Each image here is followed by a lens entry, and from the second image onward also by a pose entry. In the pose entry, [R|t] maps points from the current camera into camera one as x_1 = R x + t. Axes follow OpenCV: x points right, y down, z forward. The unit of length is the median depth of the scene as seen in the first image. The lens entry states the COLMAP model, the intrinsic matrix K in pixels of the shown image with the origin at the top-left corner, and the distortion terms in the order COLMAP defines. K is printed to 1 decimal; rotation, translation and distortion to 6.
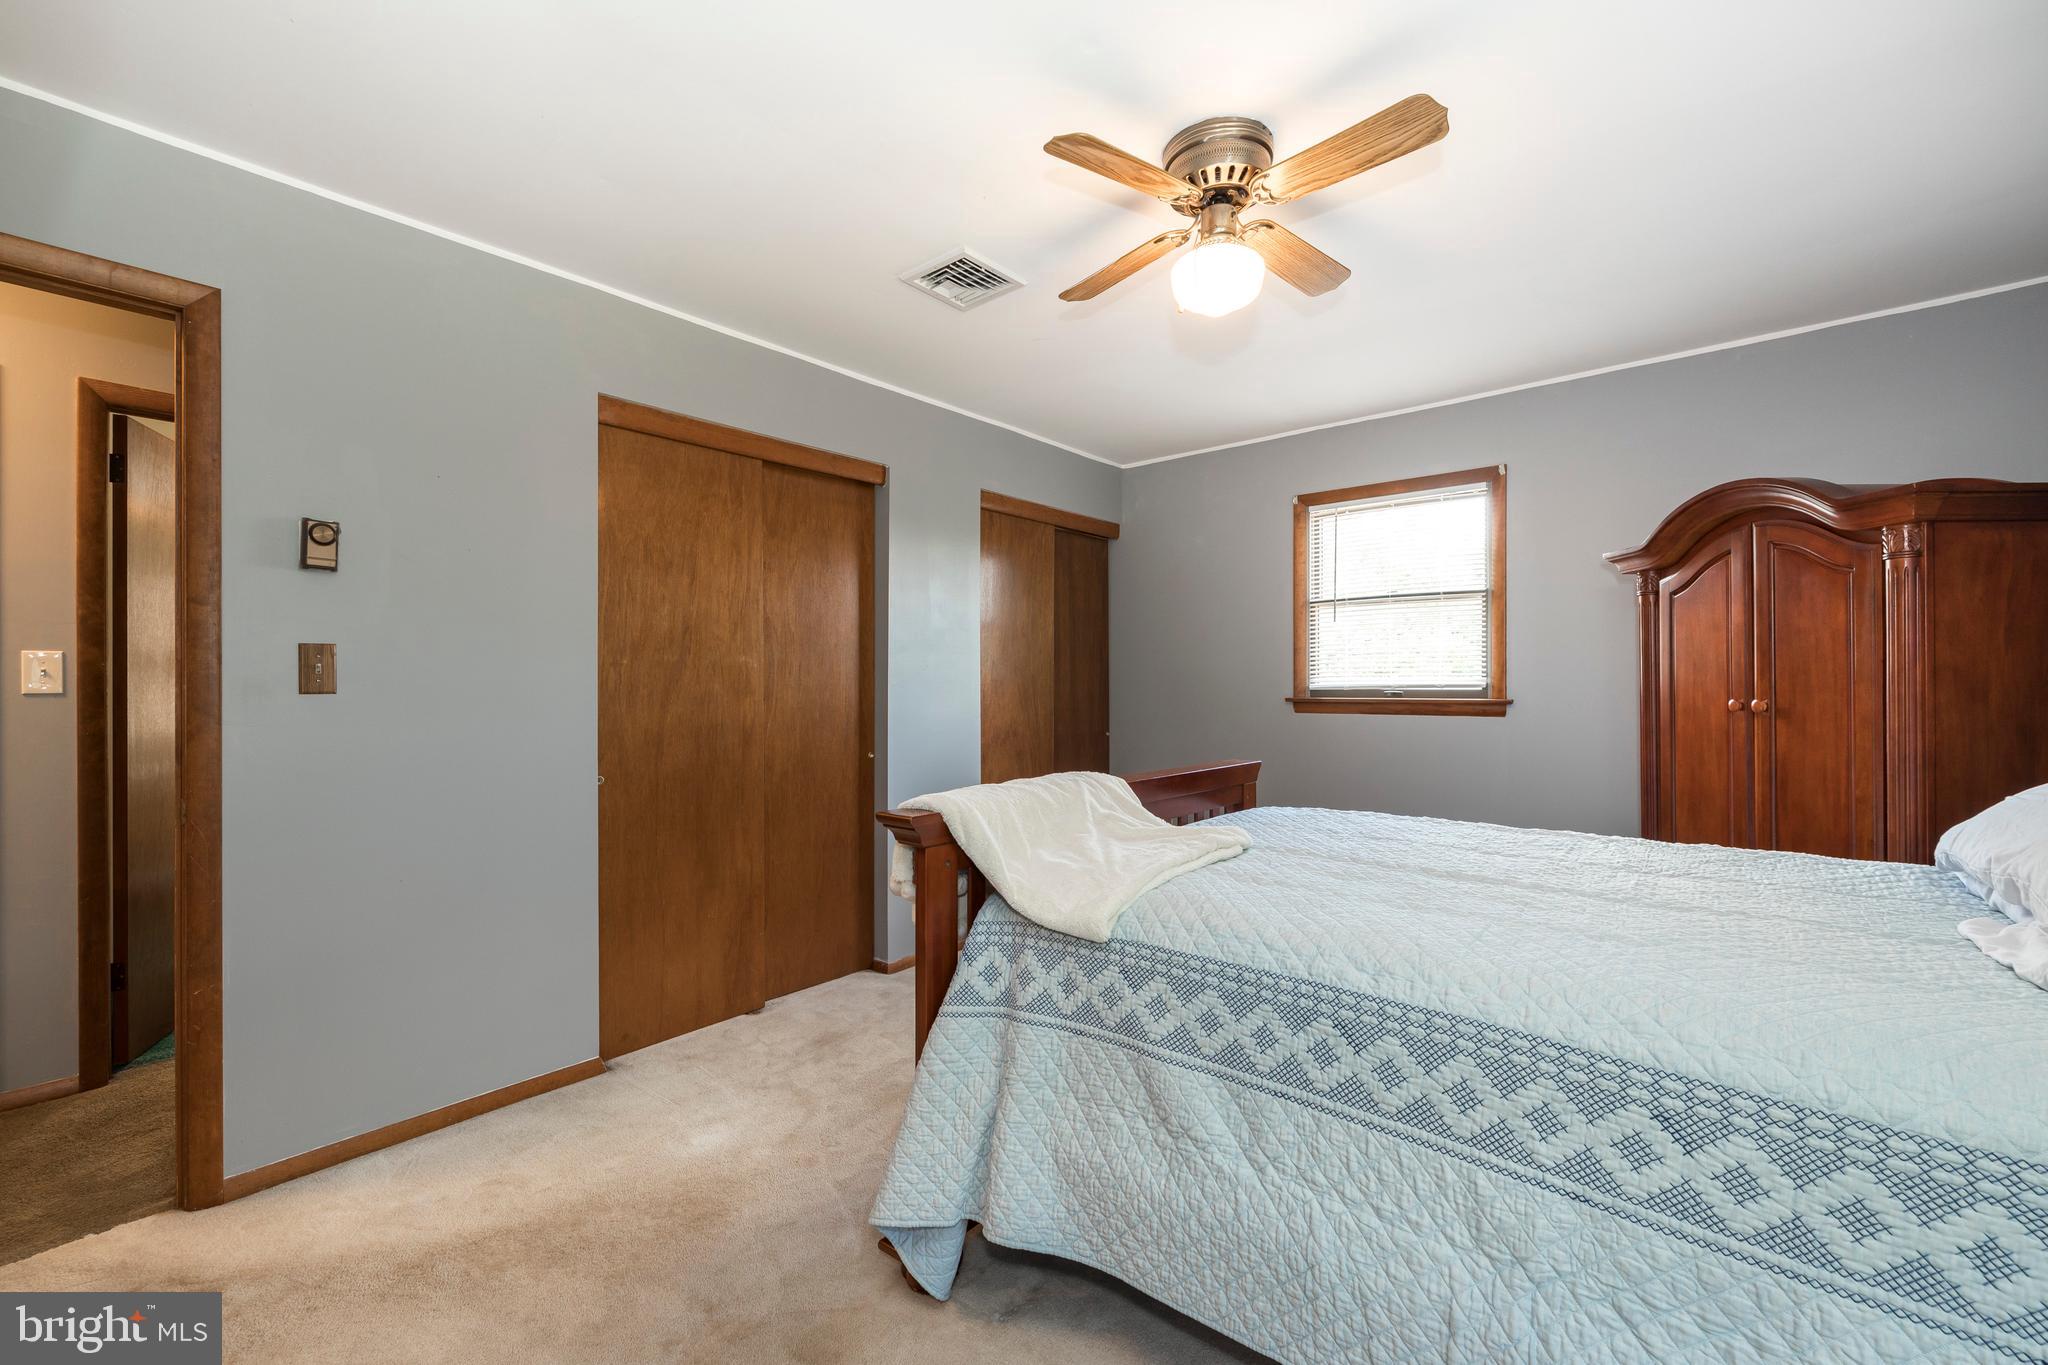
lens RADIAL K [[854.4, 0, 1029.8], [0, 854.4, 685.9], [0, 0, 1]] dist [-0.001056, -0.000133]
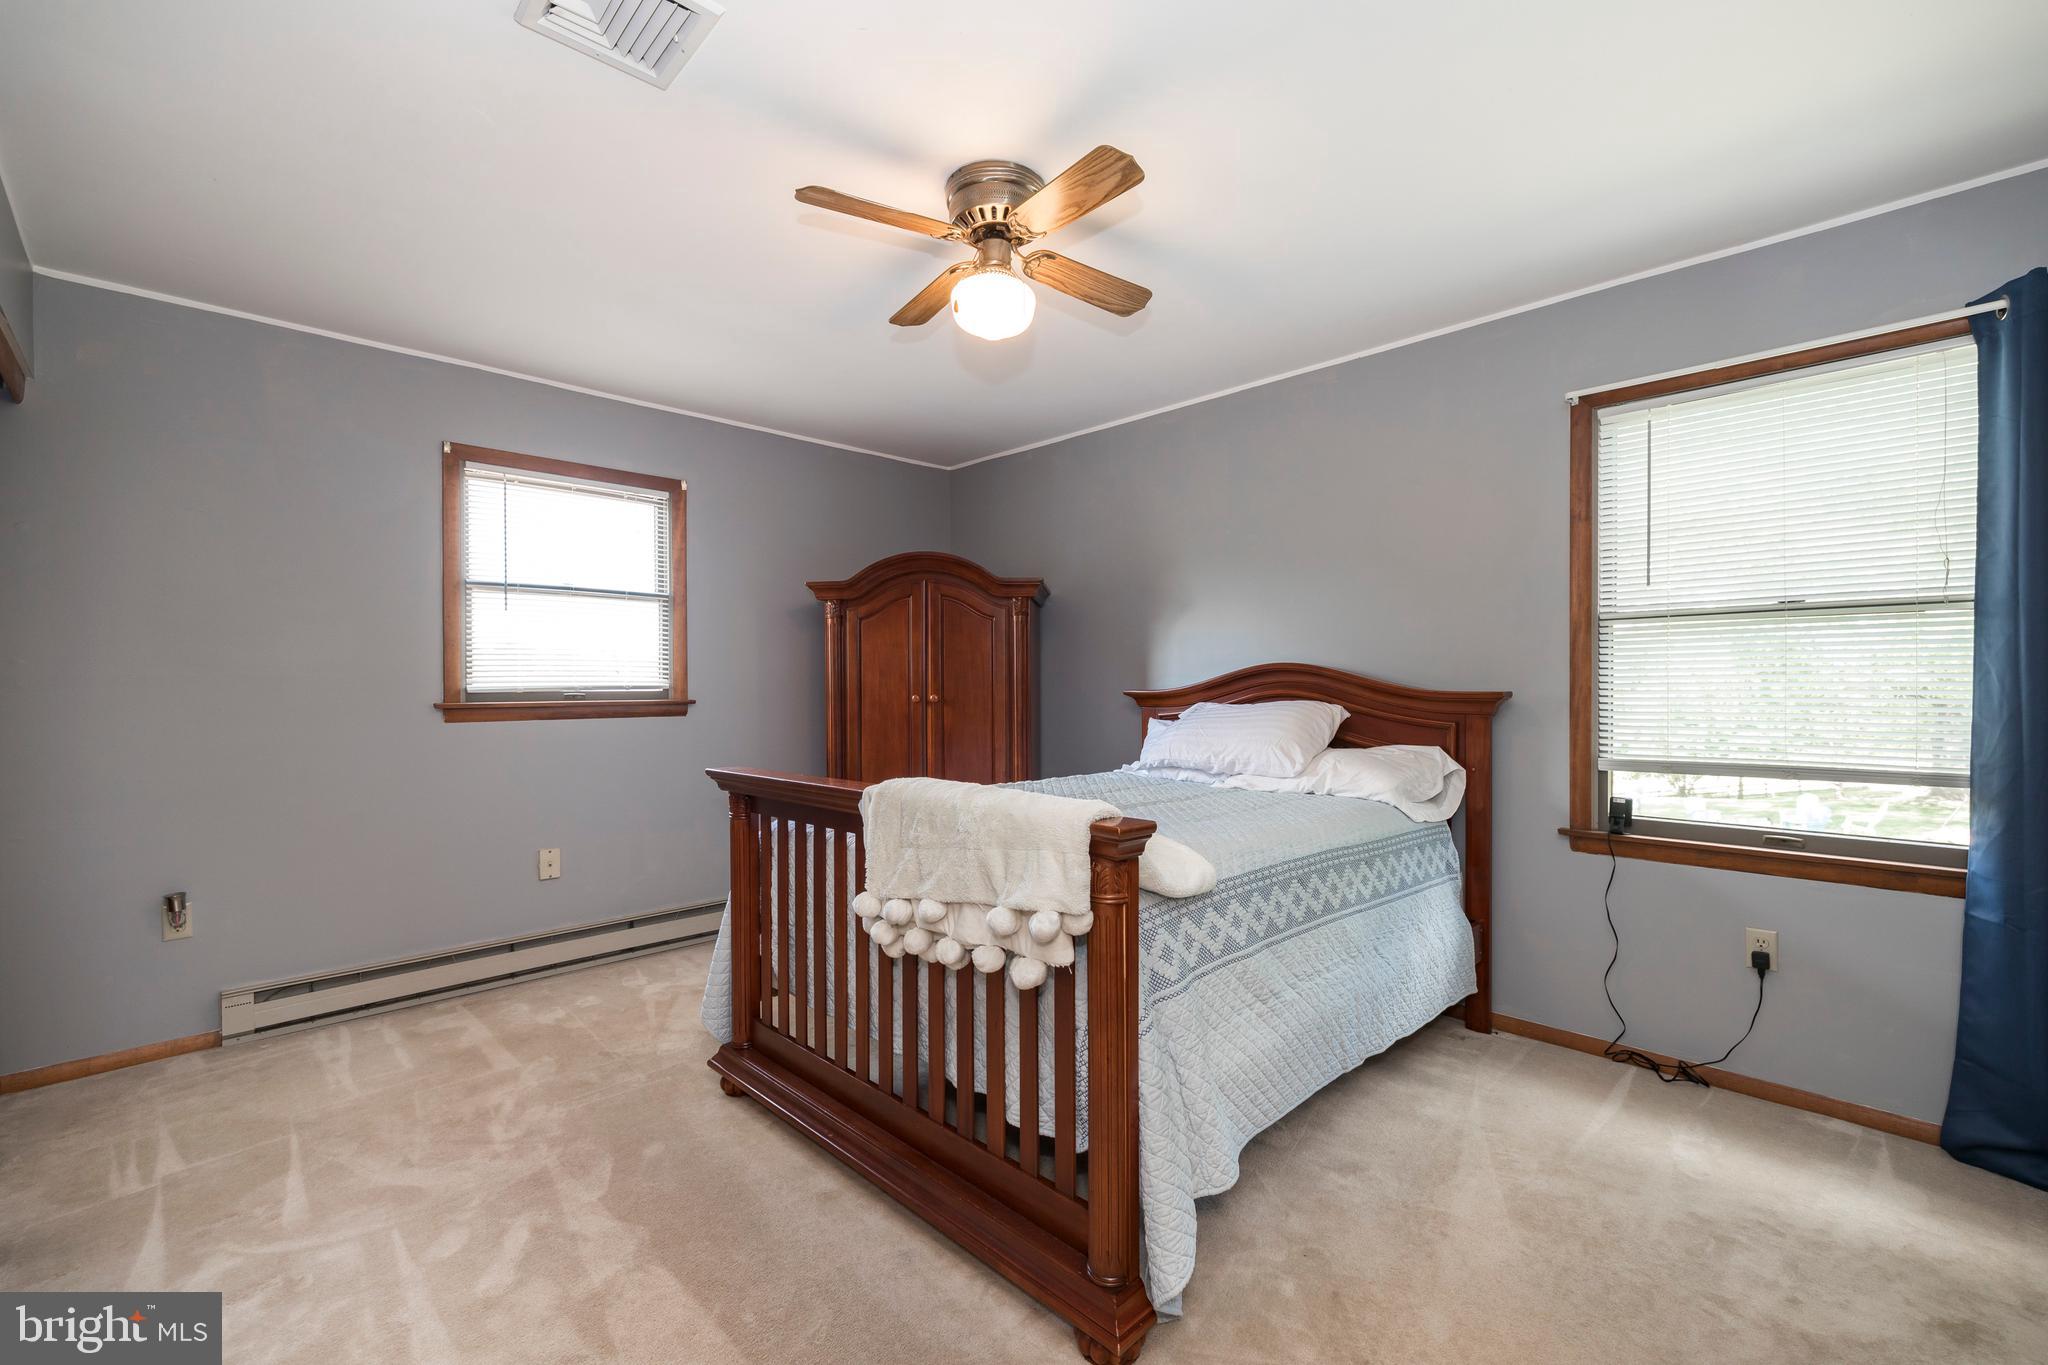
lens RADIAL K [[854.4, 0, 1029.8], [0, 854.4, 685.9], [0, 0, 1]] dist [-0.001056, -0.000133]
pose [[0.101734, 0.003770, 0.994804, -0.469015], [0.007088, 0.999965, -0.004515, 0.006162], [-0.994786, 0.007511, 0.101704, 0.463259]]
